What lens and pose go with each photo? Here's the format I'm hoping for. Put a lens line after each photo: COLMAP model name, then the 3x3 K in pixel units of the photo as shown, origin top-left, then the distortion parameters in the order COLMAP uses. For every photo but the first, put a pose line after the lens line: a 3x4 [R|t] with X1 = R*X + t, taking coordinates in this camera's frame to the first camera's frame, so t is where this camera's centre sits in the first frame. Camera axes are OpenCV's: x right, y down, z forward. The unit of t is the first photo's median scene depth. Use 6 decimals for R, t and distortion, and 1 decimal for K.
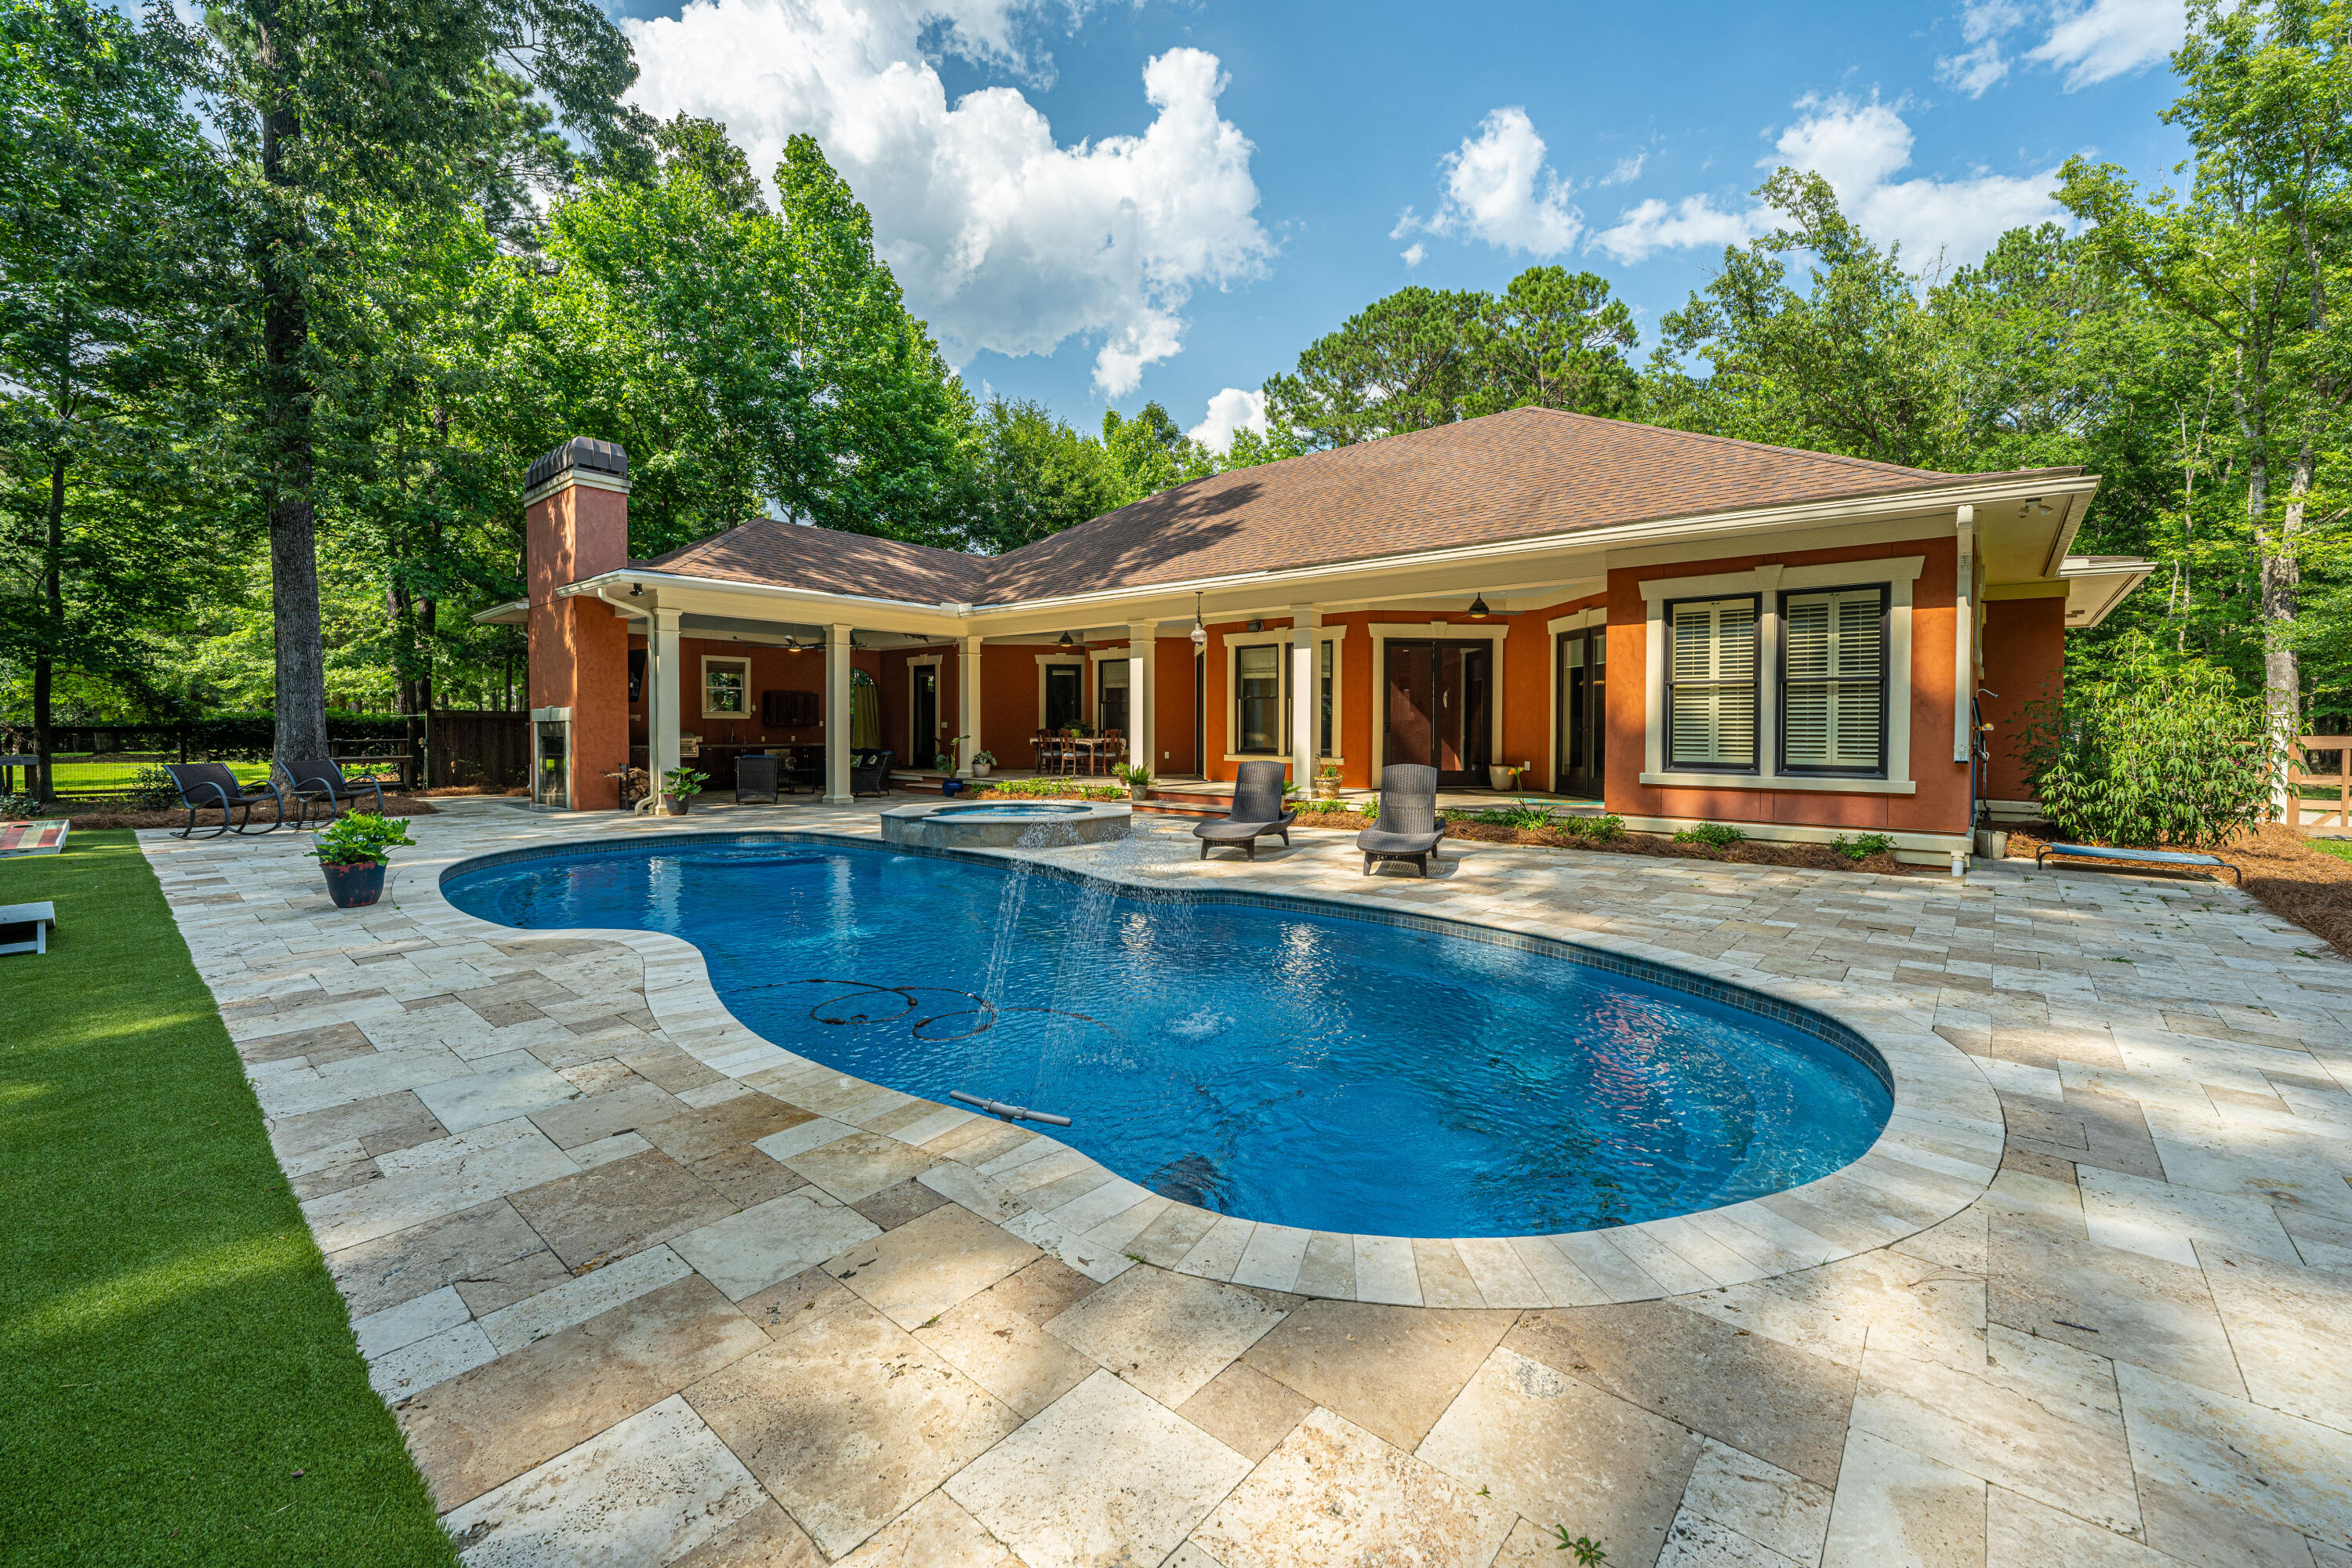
lens RADIAL K [[947.5, 0, 1166.4], [0, 947.5, 746.9], [0, 0, 1]] dist [0.000084, -0.000208]
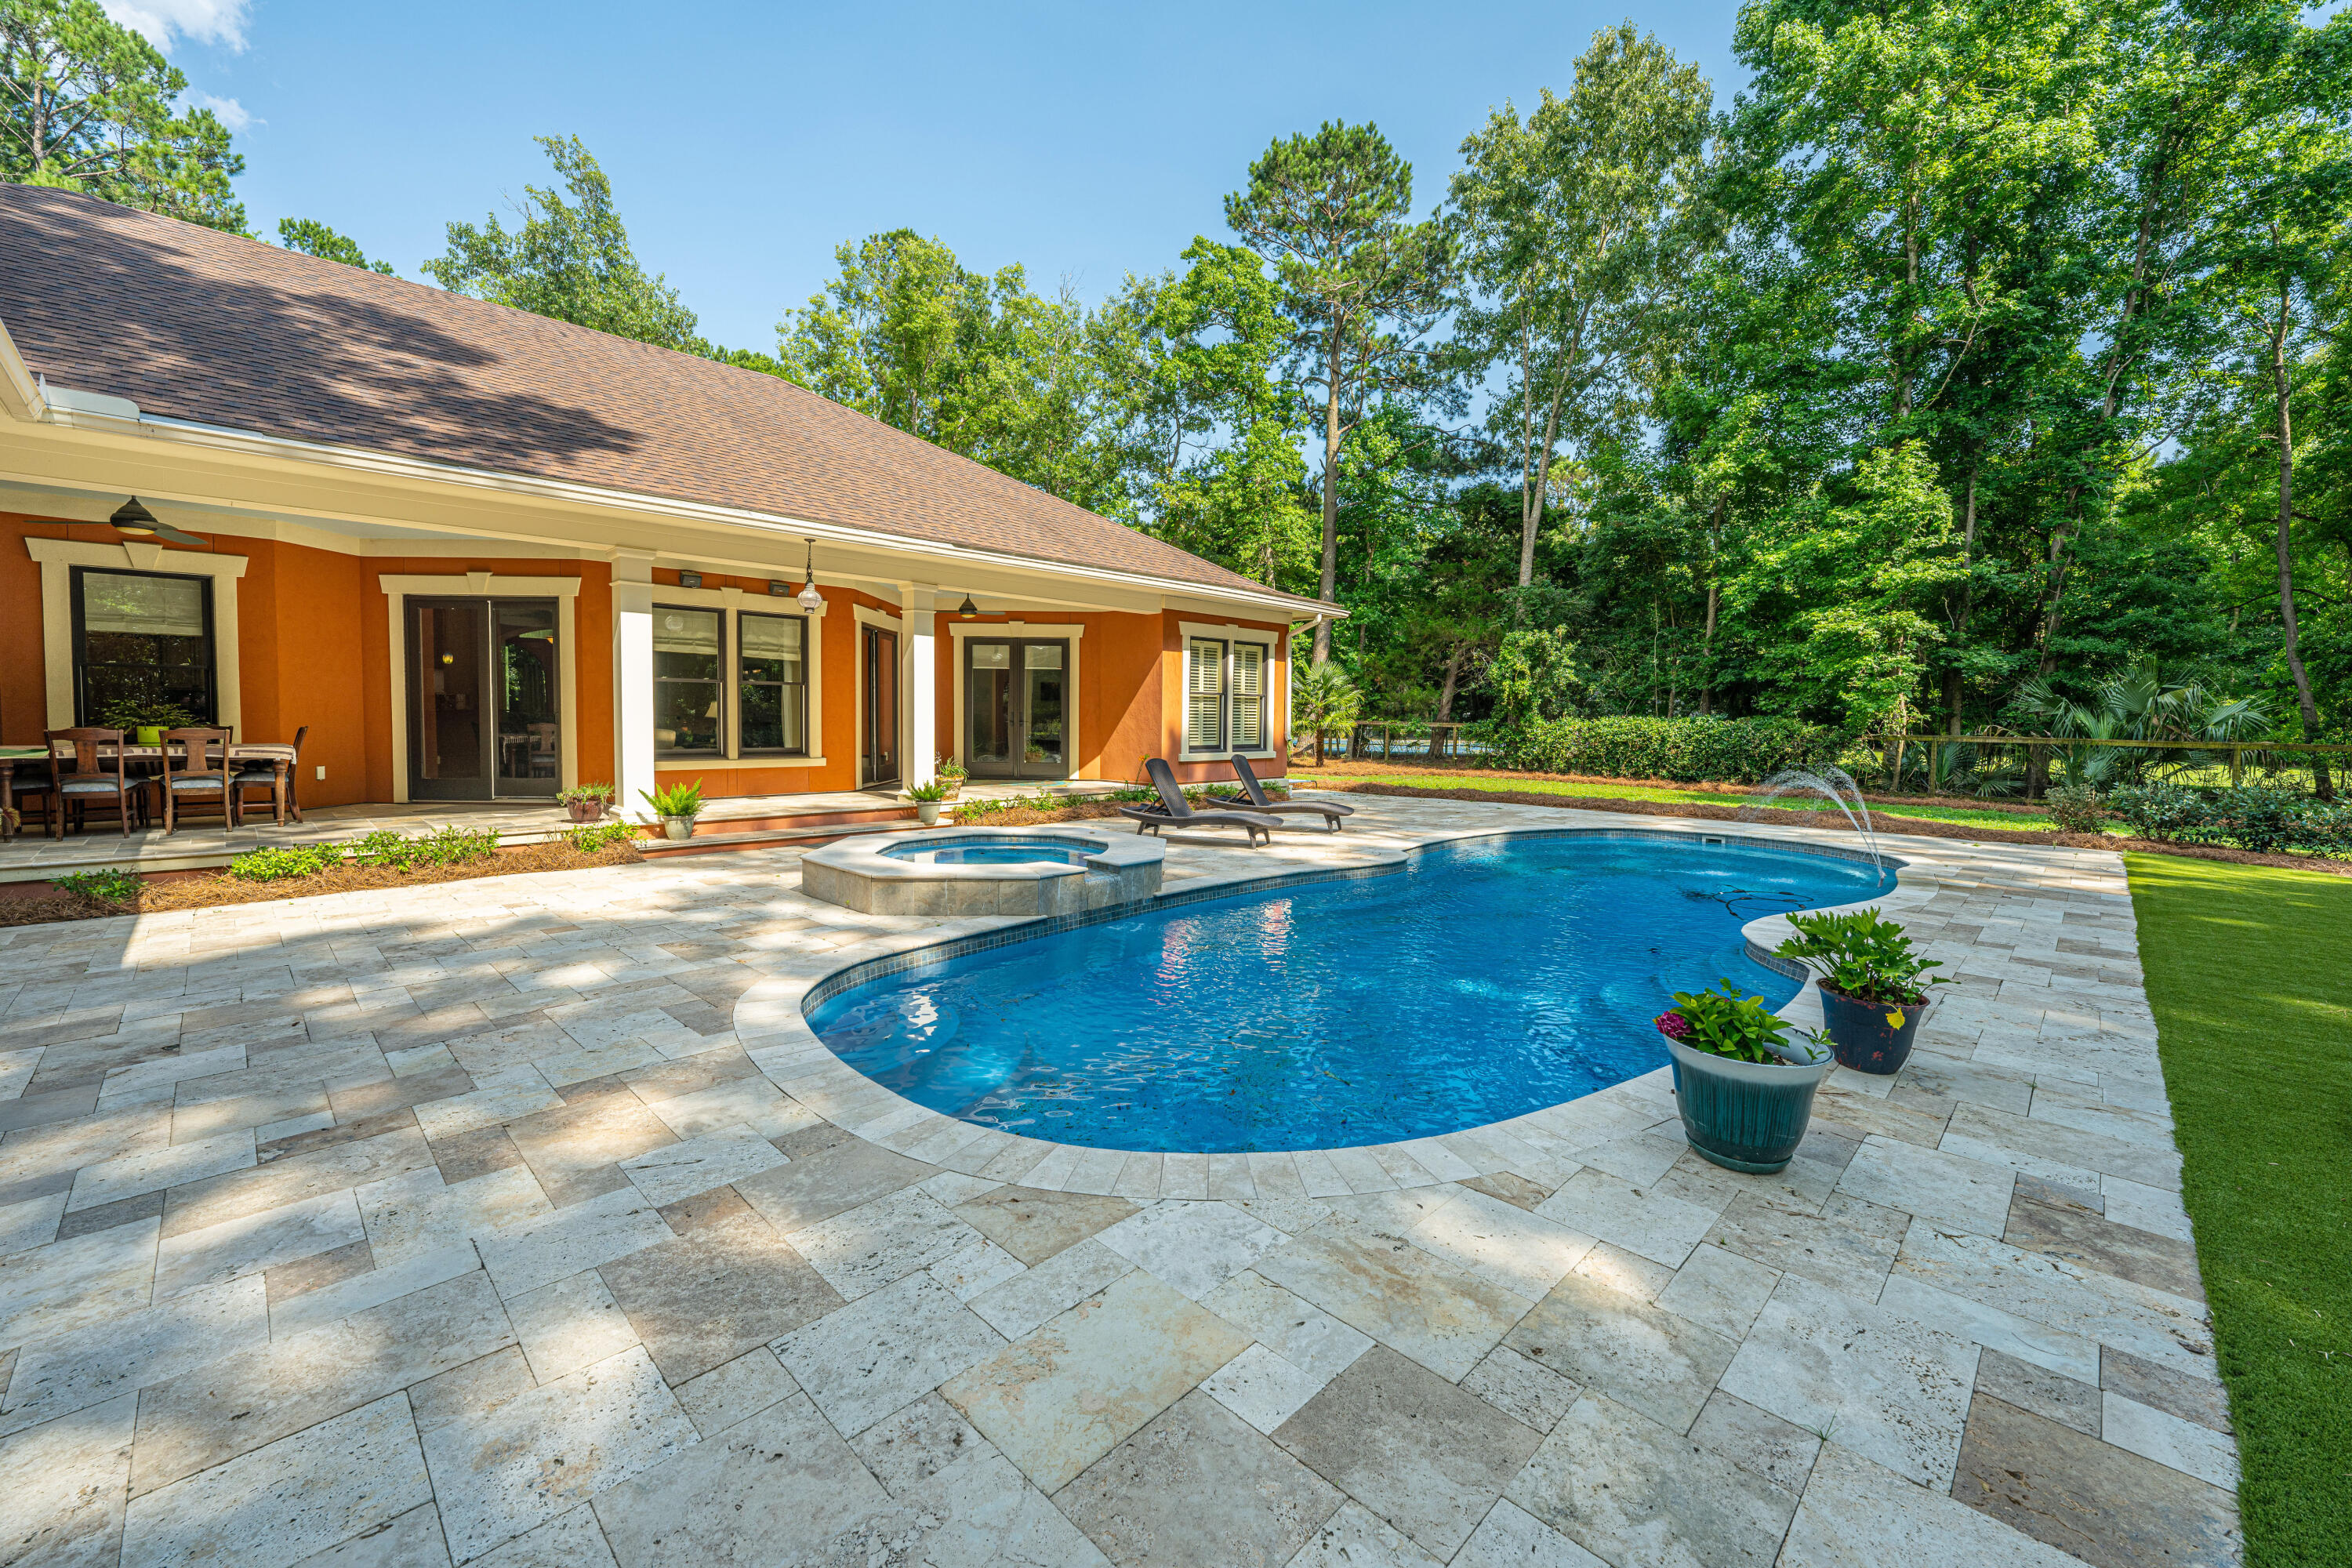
lens RADIAL K [[928.4, 0, 1176.8], [0, 928.4, 751.4], [0, 0, 1]] dist [-0.001068, 0.000081]
pose [[0.069978, -0.034904, 0.996938, -0.895344], [0.015260, 0.999308, 0.033916, -0.025011], [-0.997432, 0.012840, 0.070462, 0.895608]]
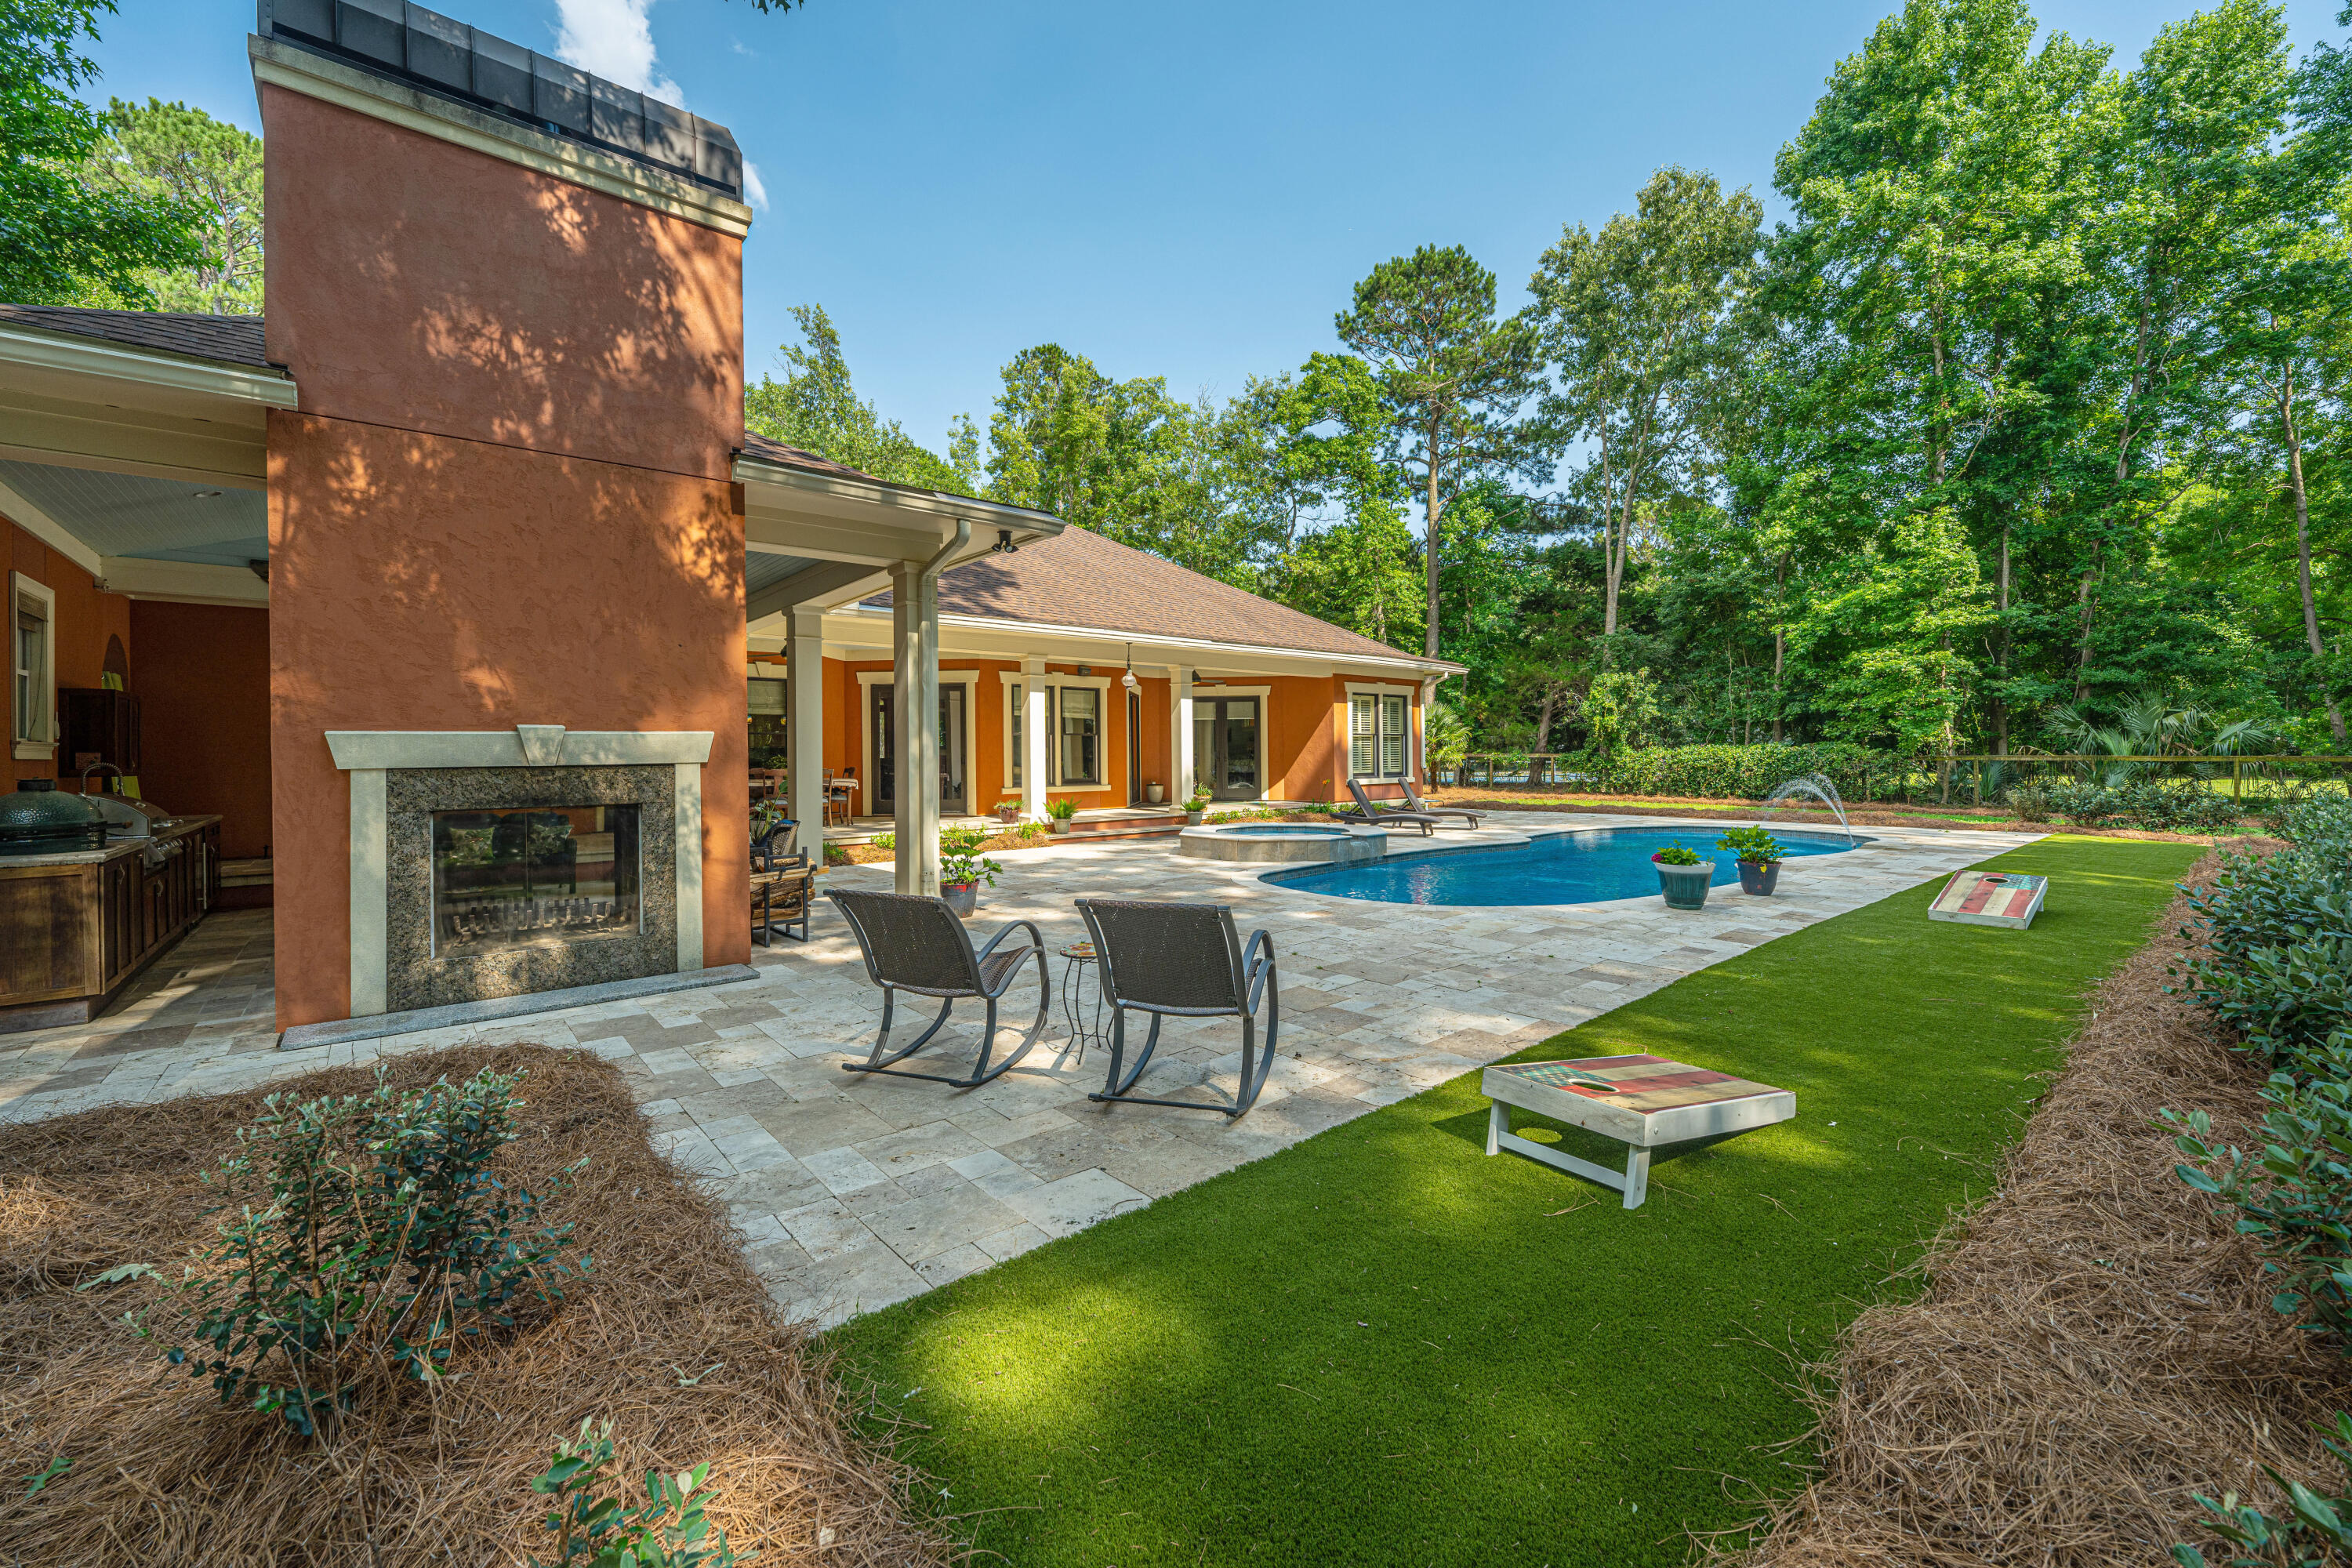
lens RADIAL K [[947.5, 0, 1166.4], [0, 947.5, 746.9], [0, 0, 1]] dist [0.000084, -0.000208]
pose [[0.159336, 0.009783, 0.987176, -1.470993], [0.035006, 0.999266, -0.015553, -0.022680], [-0.986604, 0.037036, 0.158876, 1.043782]]
